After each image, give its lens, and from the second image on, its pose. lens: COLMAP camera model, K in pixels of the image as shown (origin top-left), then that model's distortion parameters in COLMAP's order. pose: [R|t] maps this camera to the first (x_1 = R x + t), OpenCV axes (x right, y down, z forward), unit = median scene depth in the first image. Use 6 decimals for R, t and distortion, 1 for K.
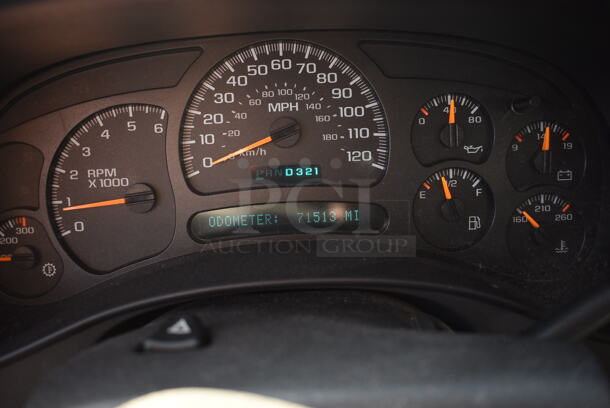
lens RADIAL K [[542.7, 0, 306.8], [0, 542.7, 205.0], [0, 0, 1]] dist [-0.088741, 0.008497]
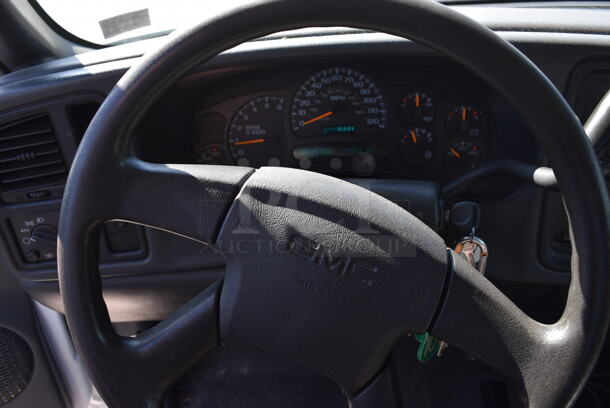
lens RADIAL K [[542.7, 0, 303.3], [0, 542.7, 202.8], [0, 0, 1]] dist [-0.088741, 0.008497]
pose [[0.995584, 0.024650, -0.090577, 0.025484], [-0.020982, 0.998929, 0.041228, 0.148602], [0.091496, -0.039145, 0.995036, -1.159998]]
